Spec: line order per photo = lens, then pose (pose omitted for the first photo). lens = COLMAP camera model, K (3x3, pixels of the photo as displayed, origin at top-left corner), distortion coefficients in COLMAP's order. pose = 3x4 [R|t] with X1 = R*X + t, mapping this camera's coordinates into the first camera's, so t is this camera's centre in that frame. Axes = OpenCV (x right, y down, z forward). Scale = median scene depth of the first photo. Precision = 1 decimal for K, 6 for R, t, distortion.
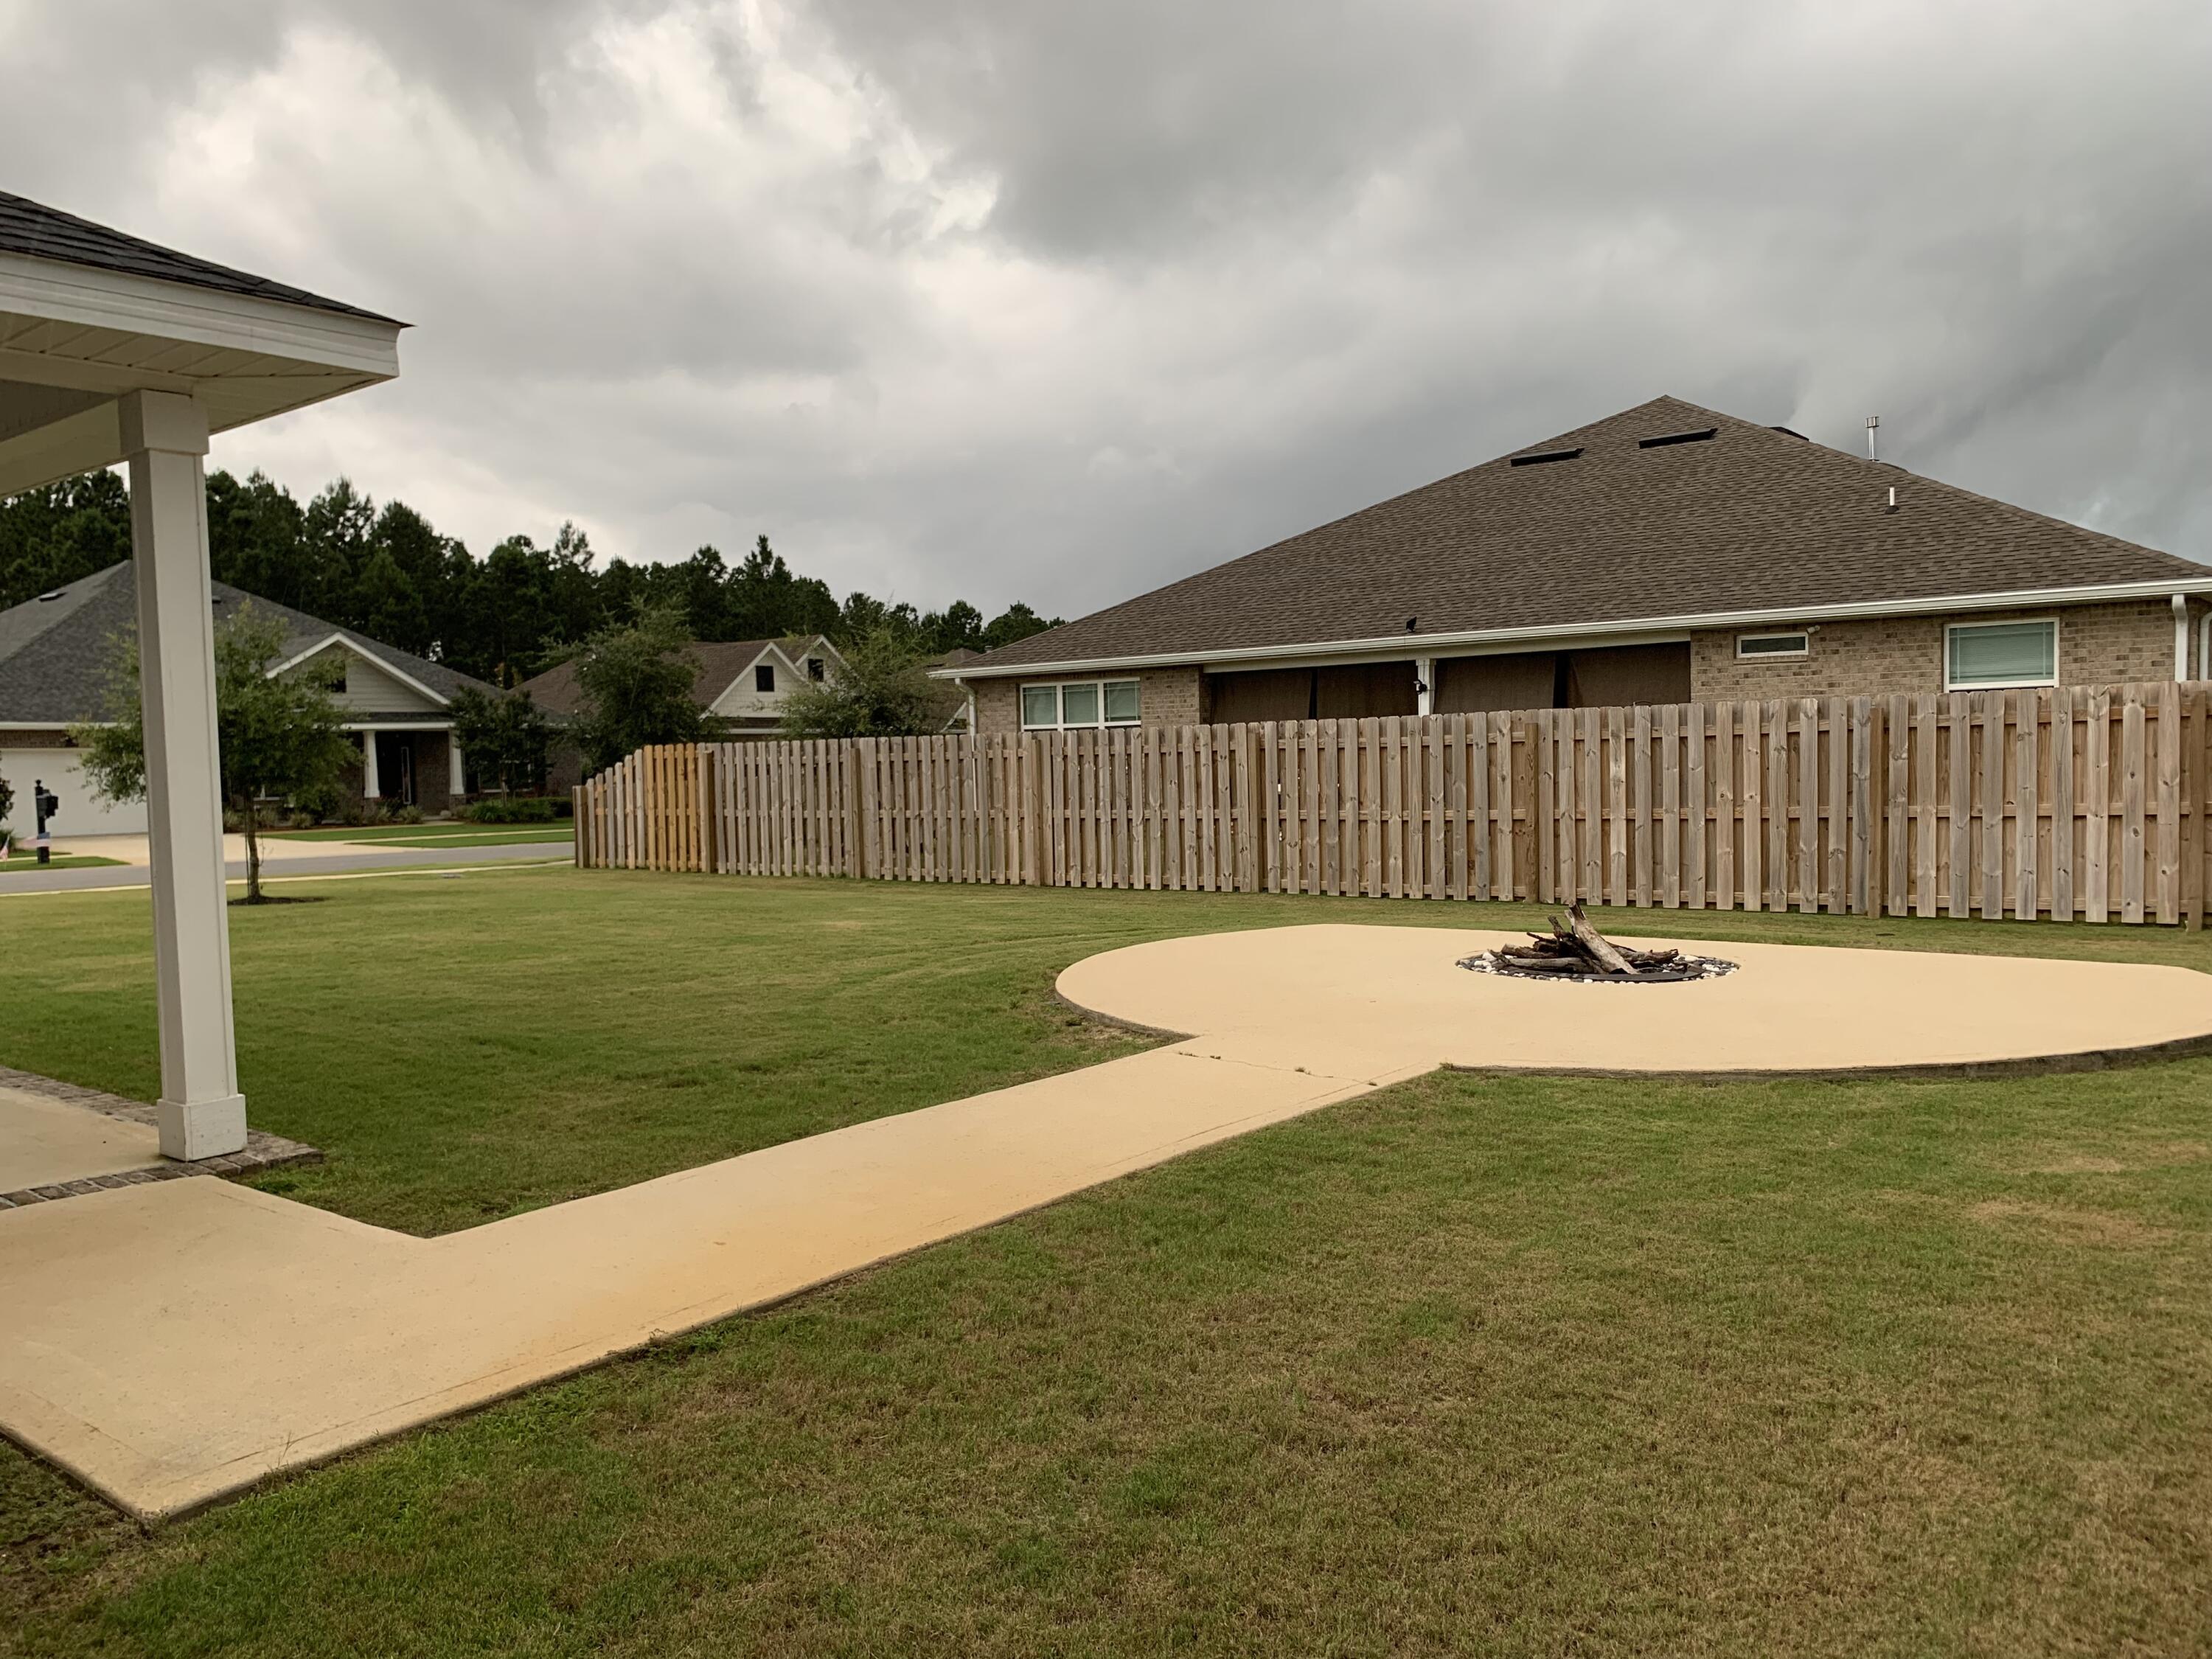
lens RADIAL K [[1673.2, 0, 1106.0], [0, 1673.2, 829.5], [0, 0, 1]] dist [0.009740, 0.002049]
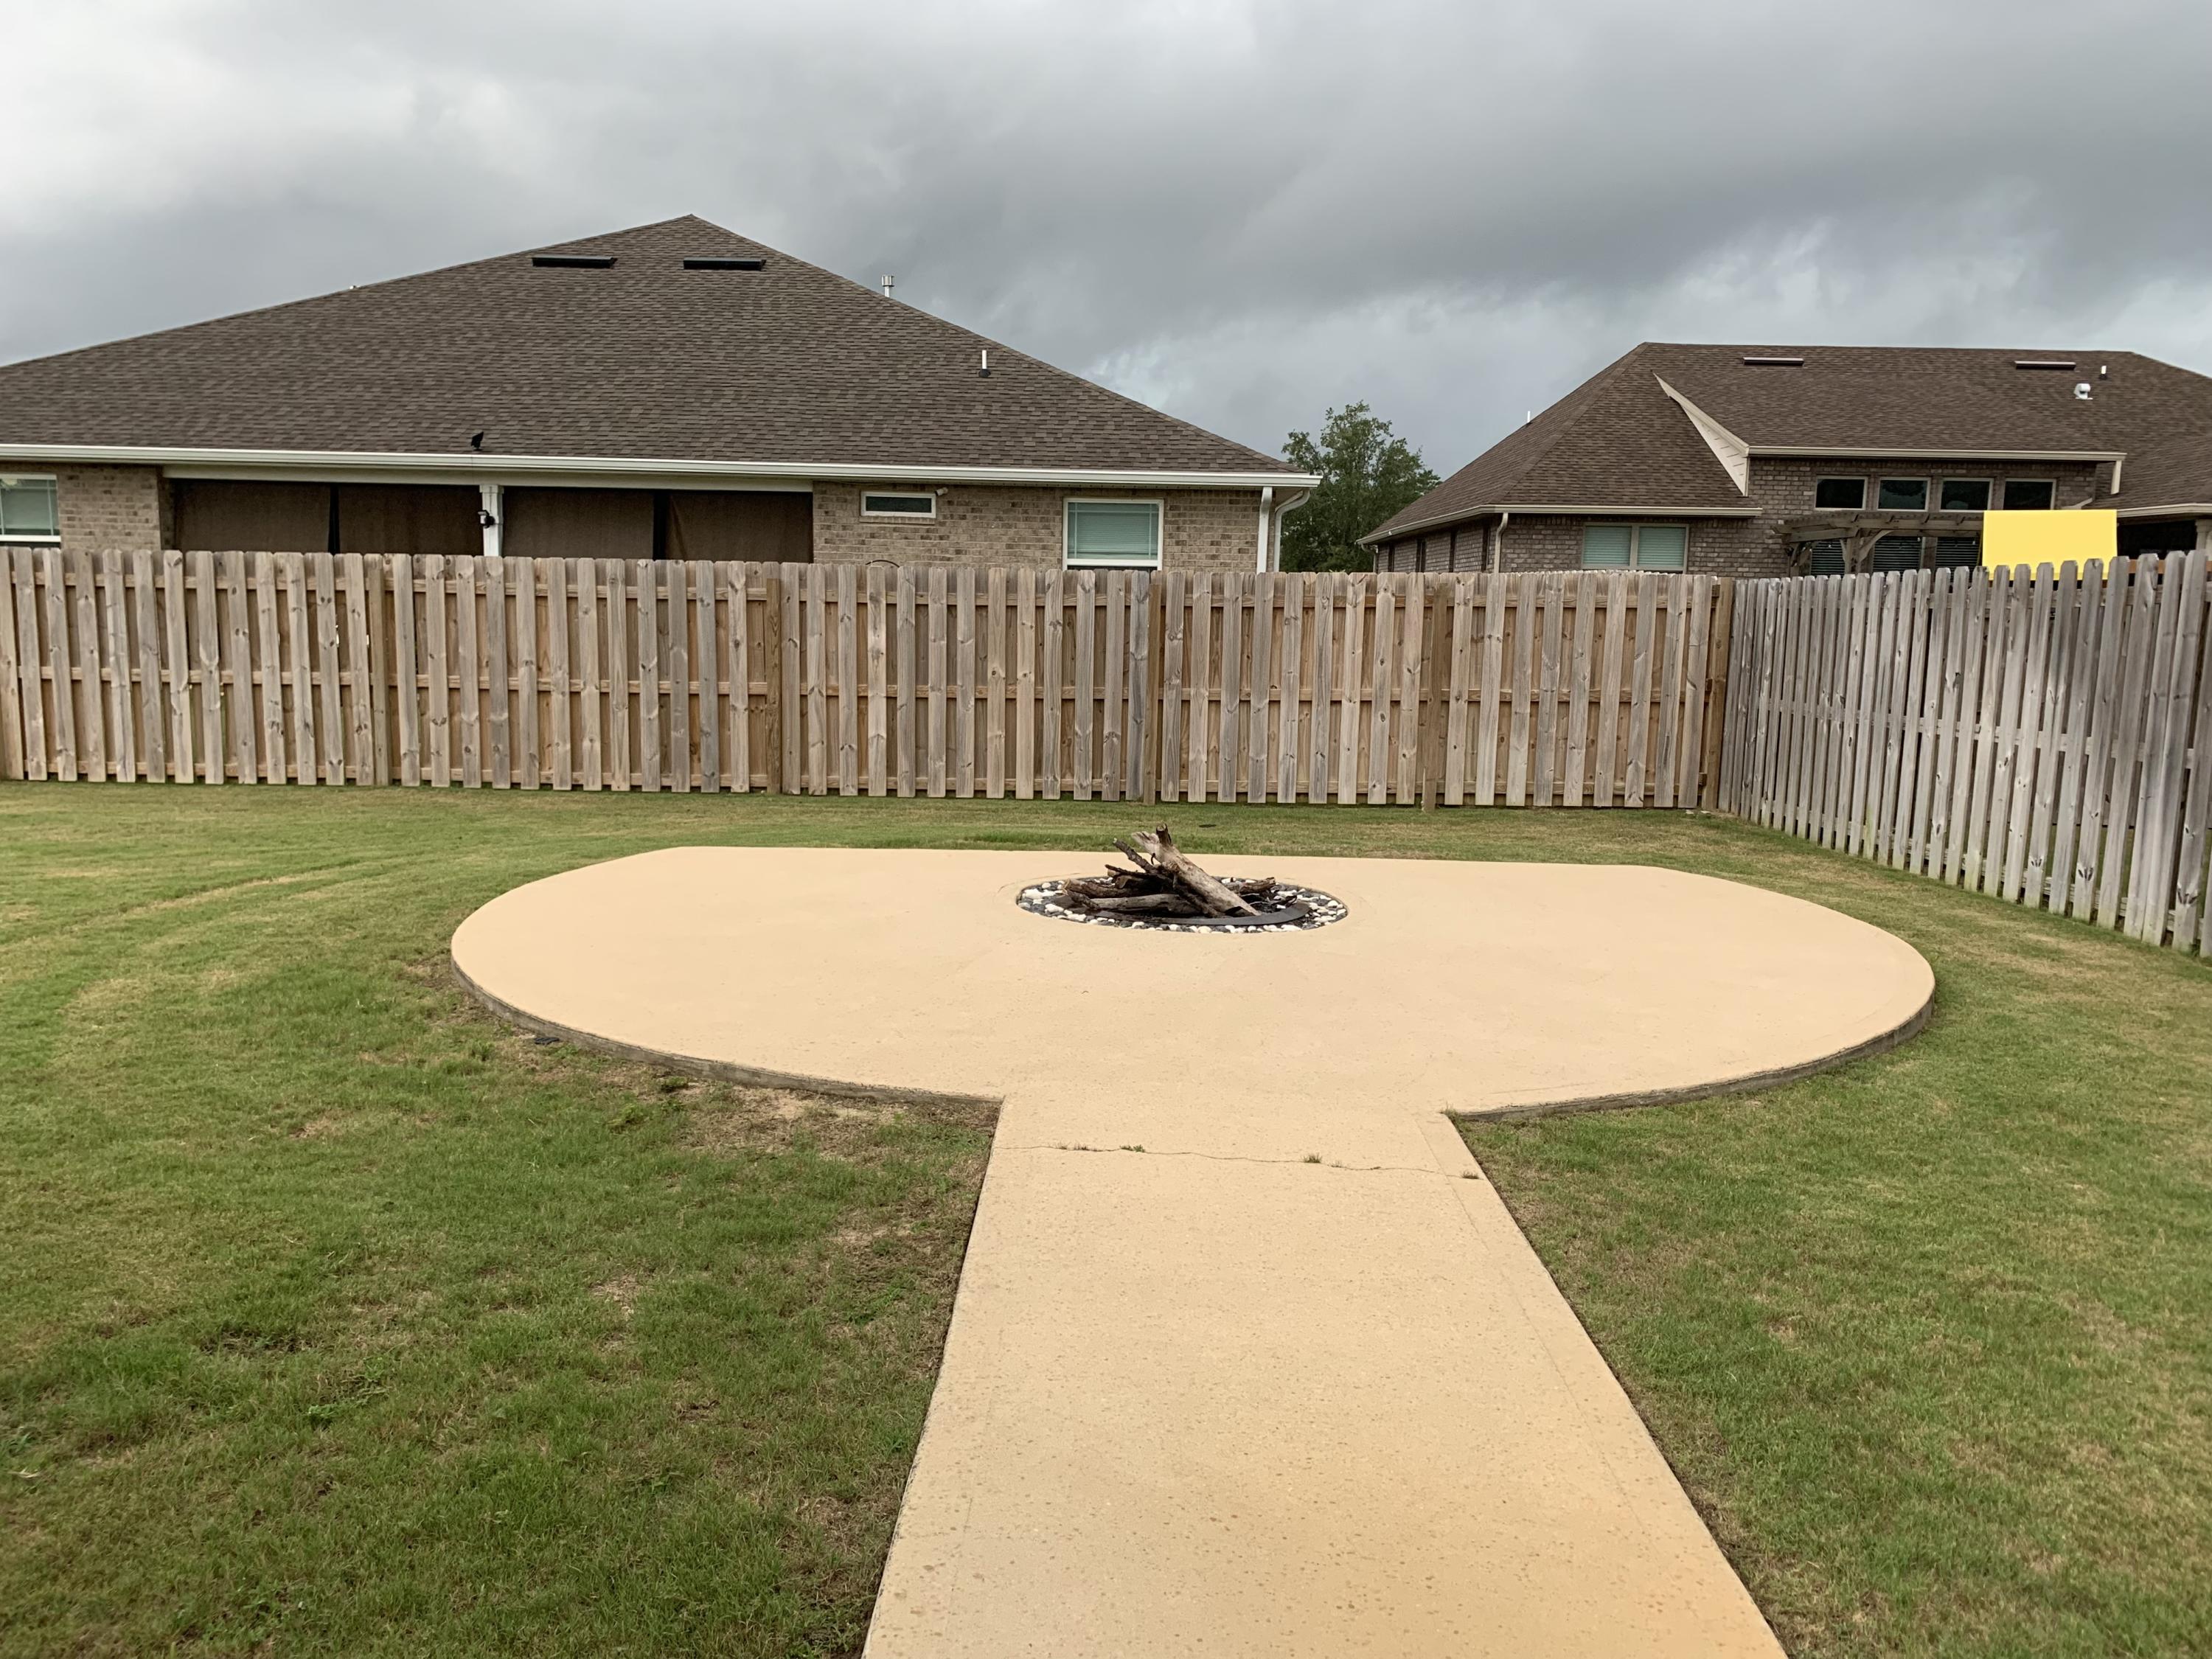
lens RADIAL K [[1657.5, 0, 1106.0], [0, 1657.5, 829.5], [0, 0, 1]] dist [0.128367, -0.247167]
pose [[0.788104, -0.041955, 0.614111, -0.124656], [-0.012947, 0.996324, 0.084683, -0.011110], [-0.615407, -0.074689, 0.784663, 0.228095]]
